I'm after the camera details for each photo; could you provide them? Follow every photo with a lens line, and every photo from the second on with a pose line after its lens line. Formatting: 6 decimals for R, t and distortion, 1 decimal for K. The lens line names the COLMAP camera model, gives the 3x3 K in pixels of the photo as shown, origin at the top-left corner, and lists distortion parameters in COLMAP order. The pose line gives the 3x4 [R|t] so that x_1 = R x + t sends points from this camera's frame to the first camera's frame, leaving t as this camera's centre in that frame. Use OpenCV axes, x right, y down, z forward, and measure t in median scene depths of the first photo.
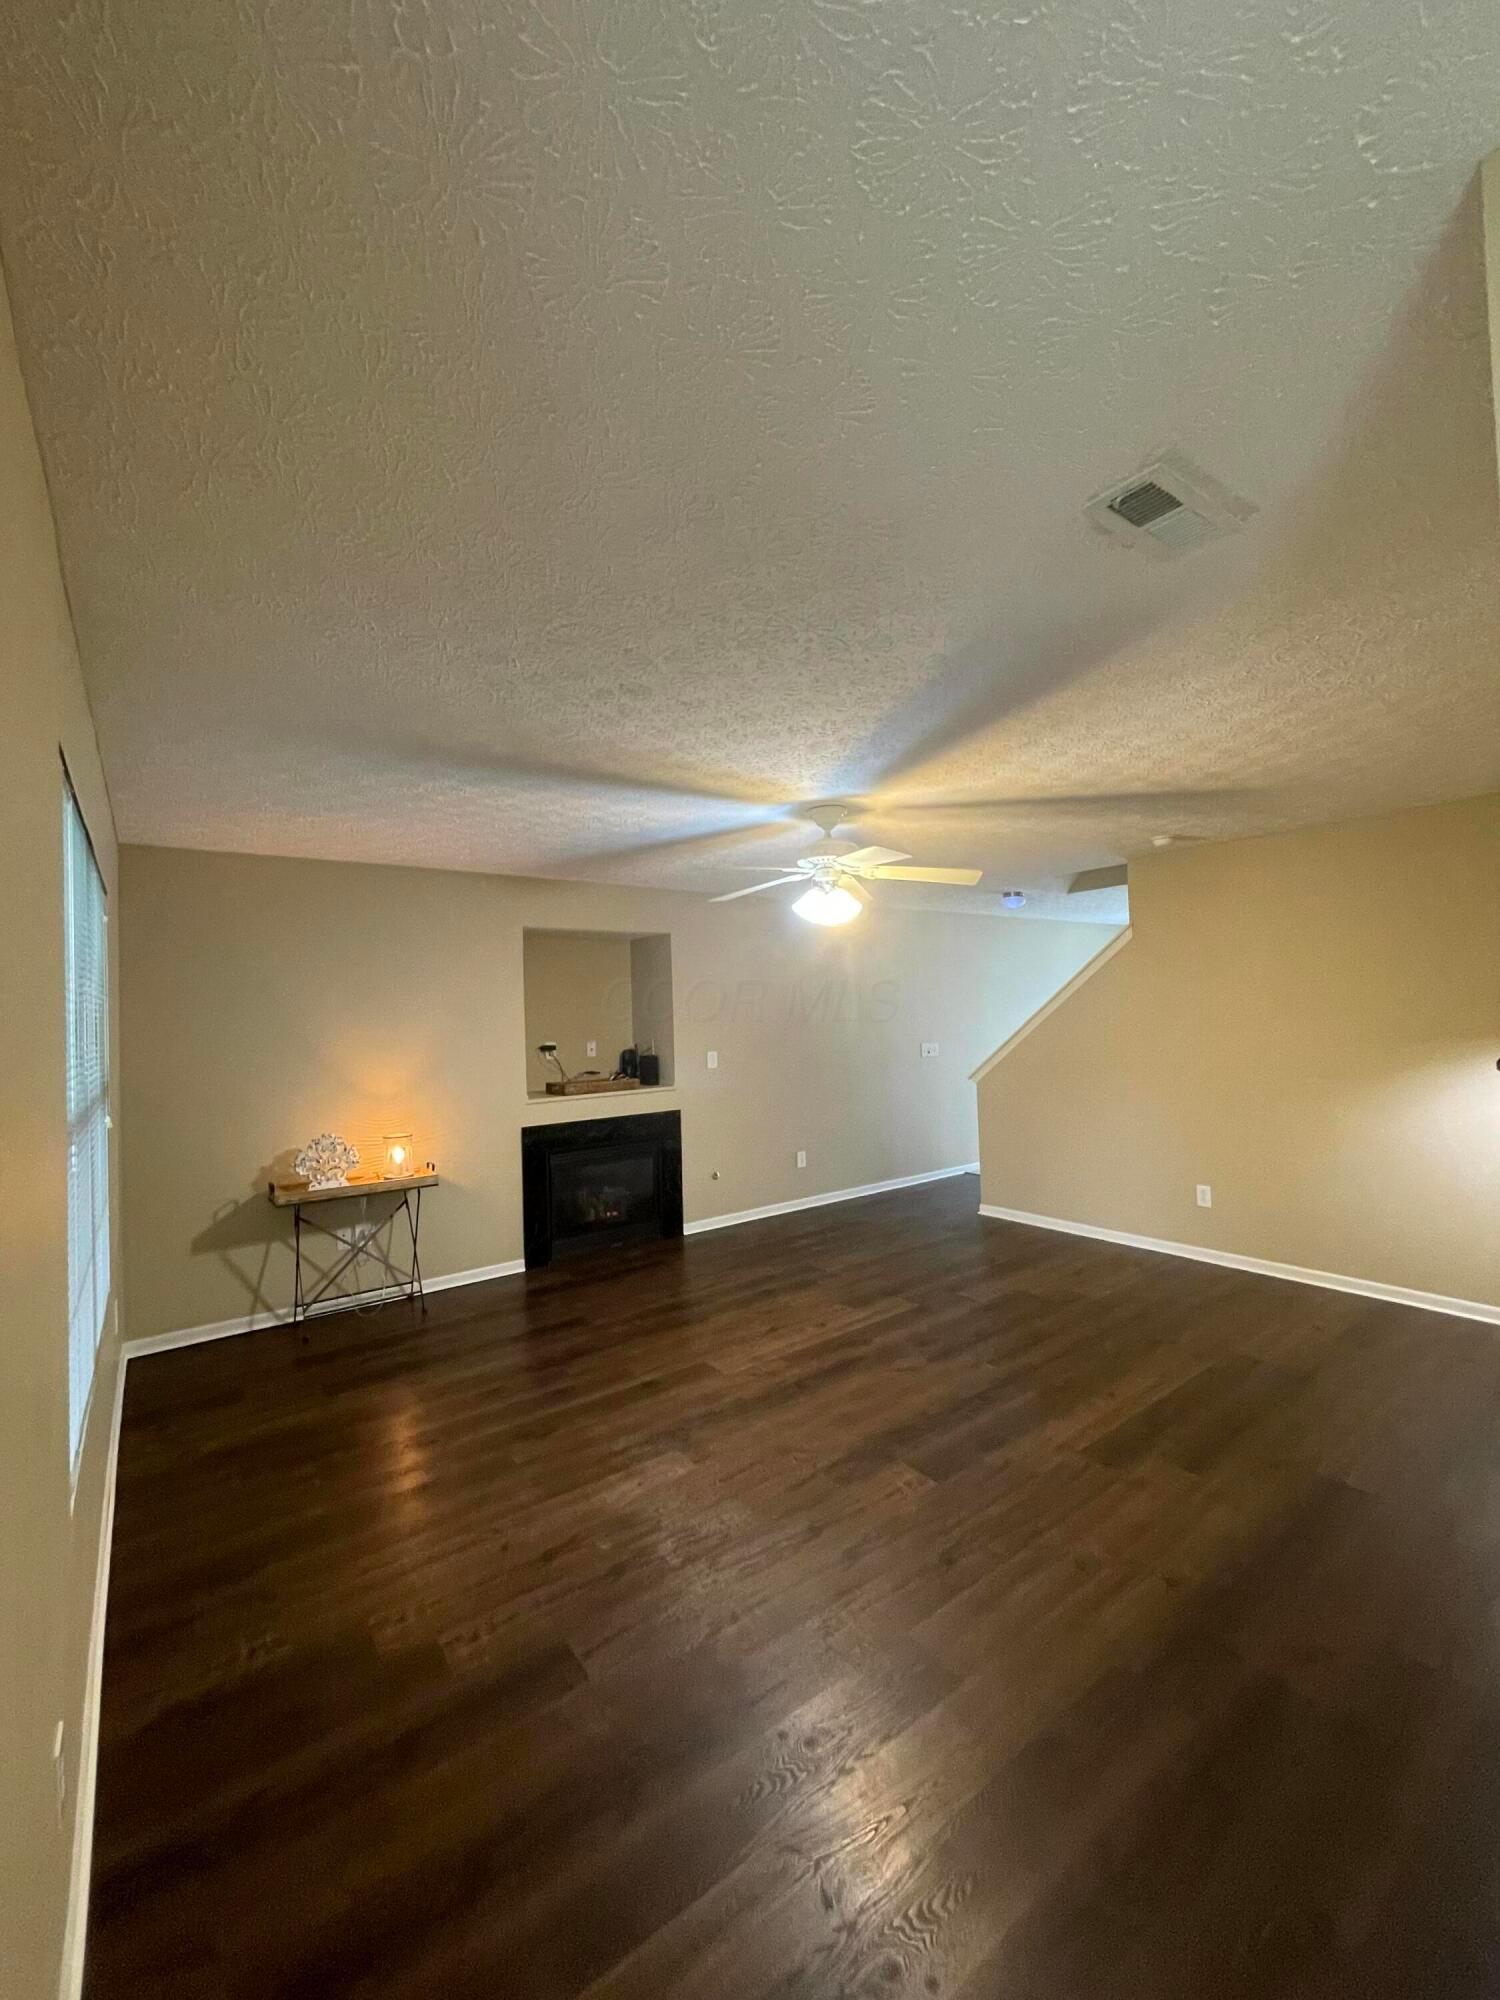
lens RADIAL K [[814.6, 0, 753.6], [0, 814.6, 1001.1], [0, 0, 1]] dist [0.001495, -0.000844]
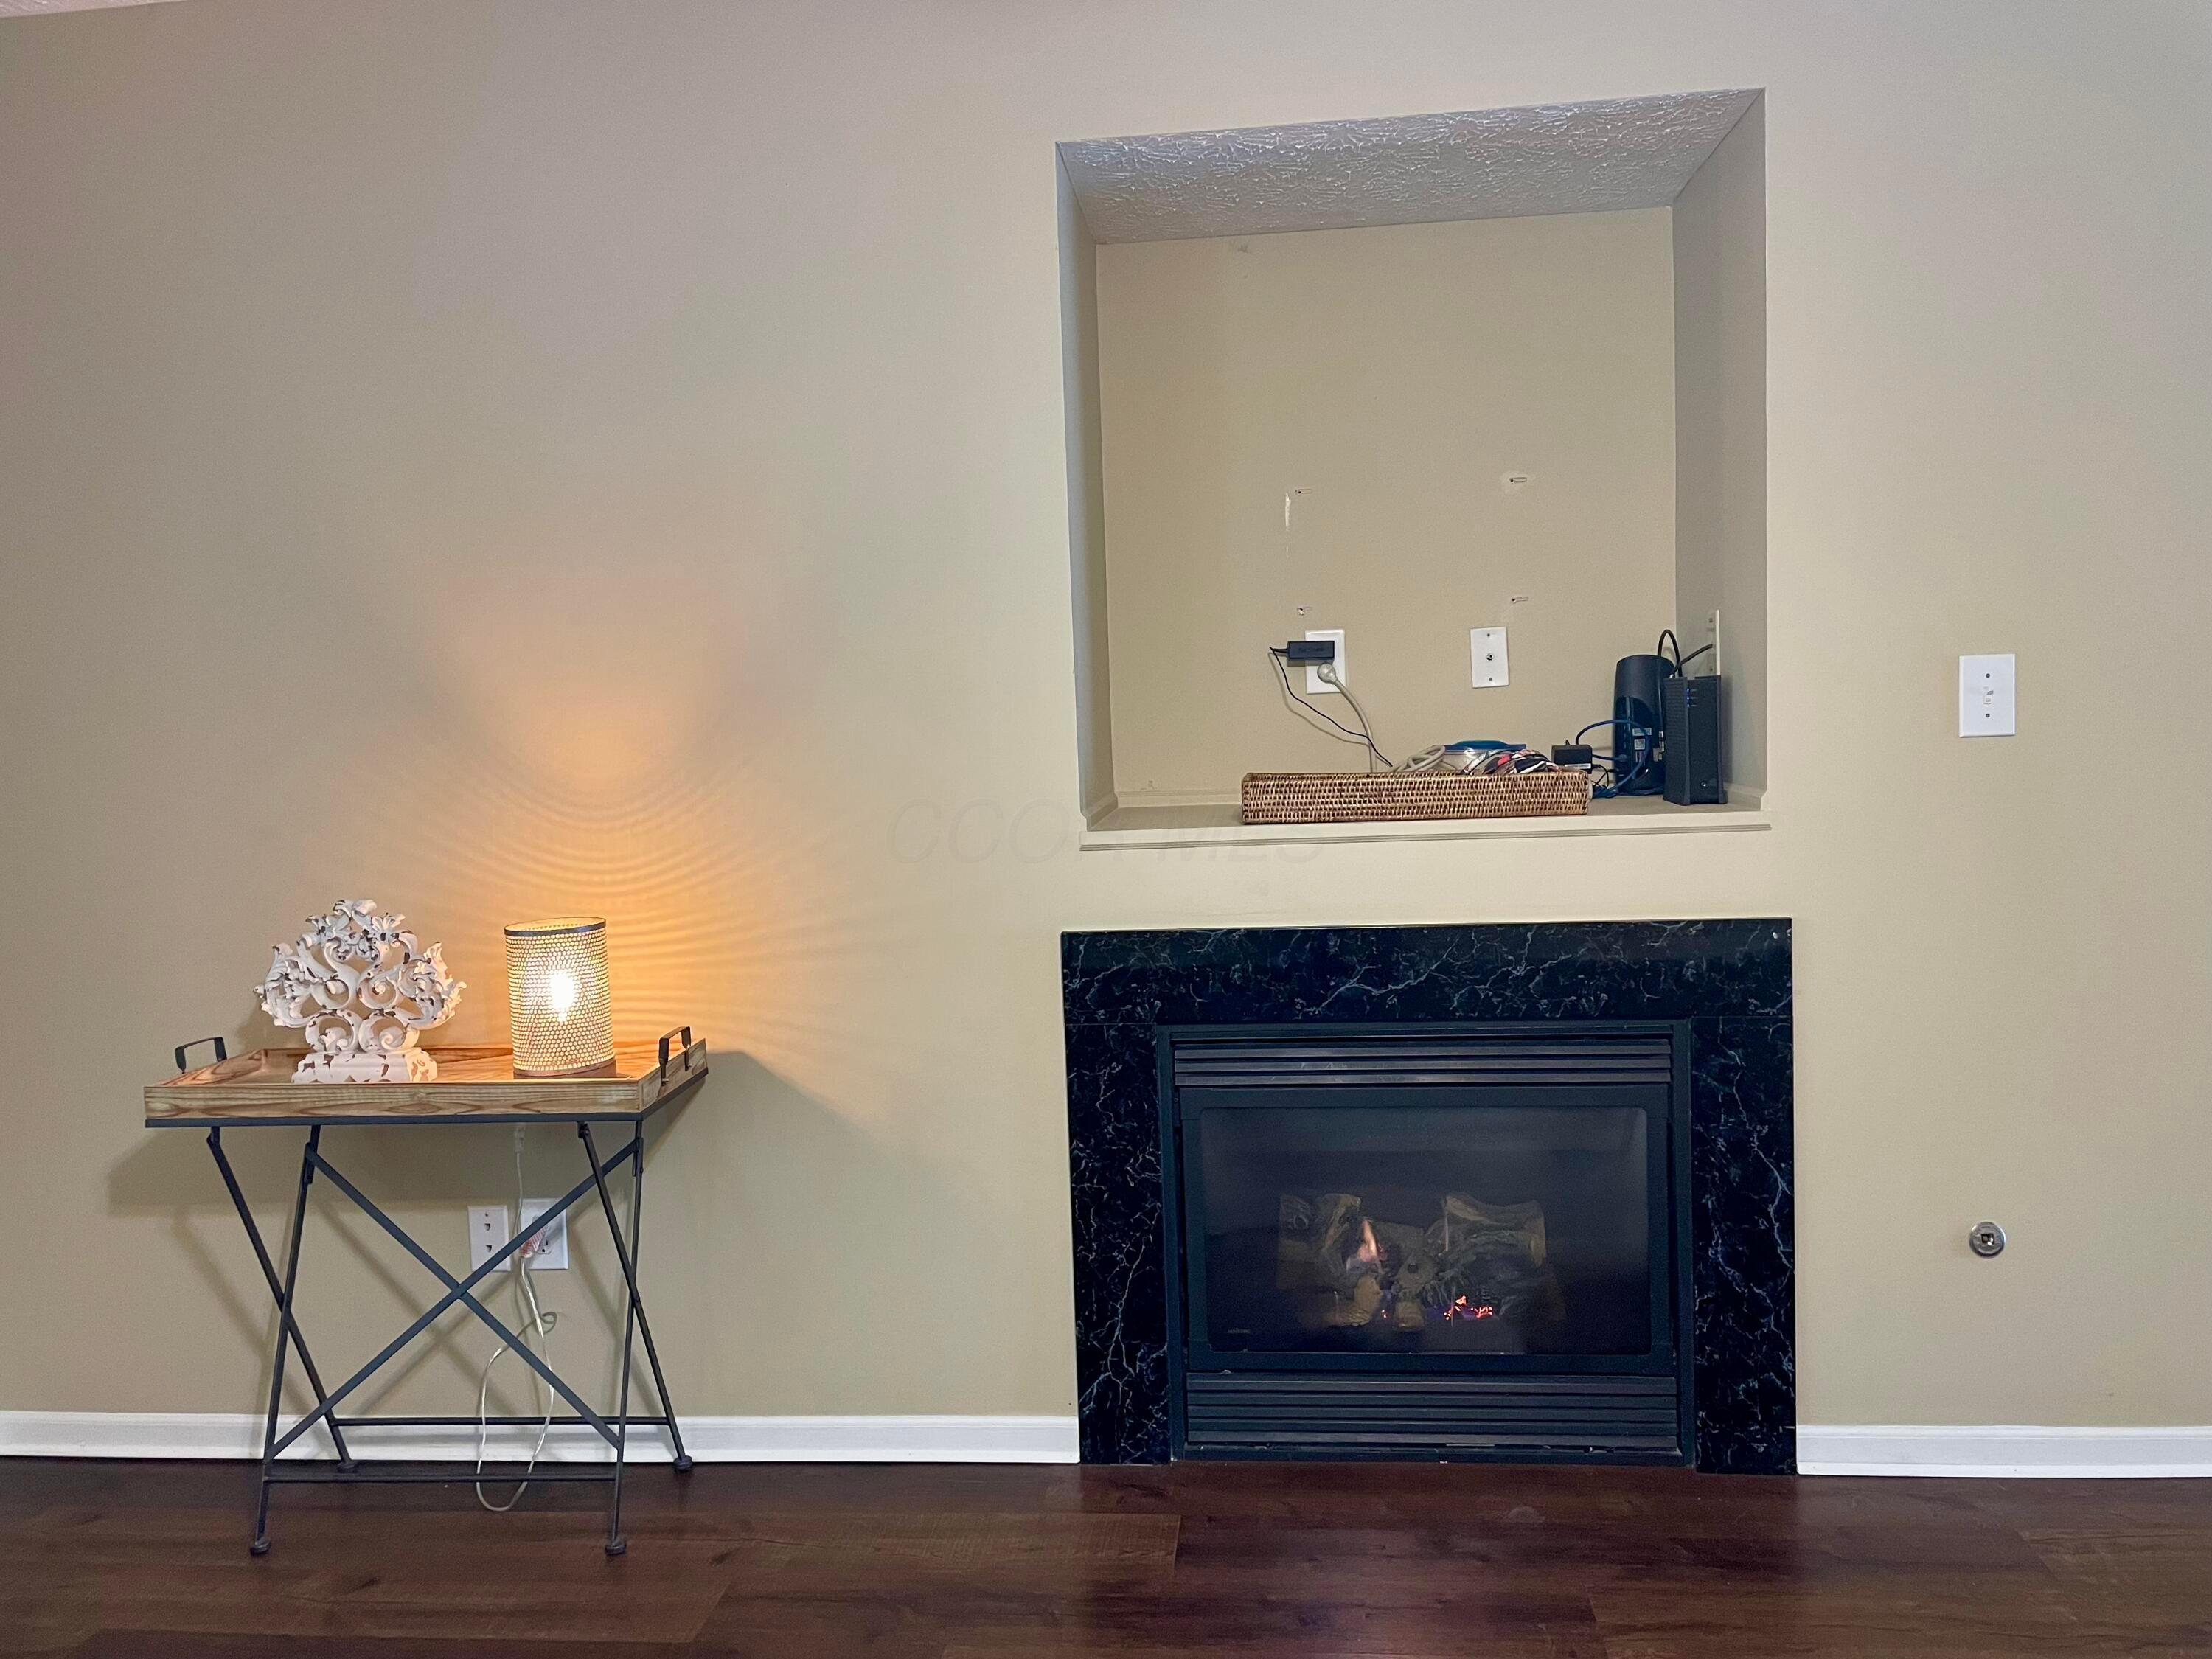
lens RADIAL K [[1696.4, 0, 1107.4], [0, 1696.4, 827.8], [0, 0, 1]] dist [0.067731, 0.002573]
pose [[0.744286, 0.055945, -0.665513, 0.090429], [0.021650, 0.993941, 0.107765, 0.060787], [0.667510, -0.094616, 0.738565, 0.595815]]
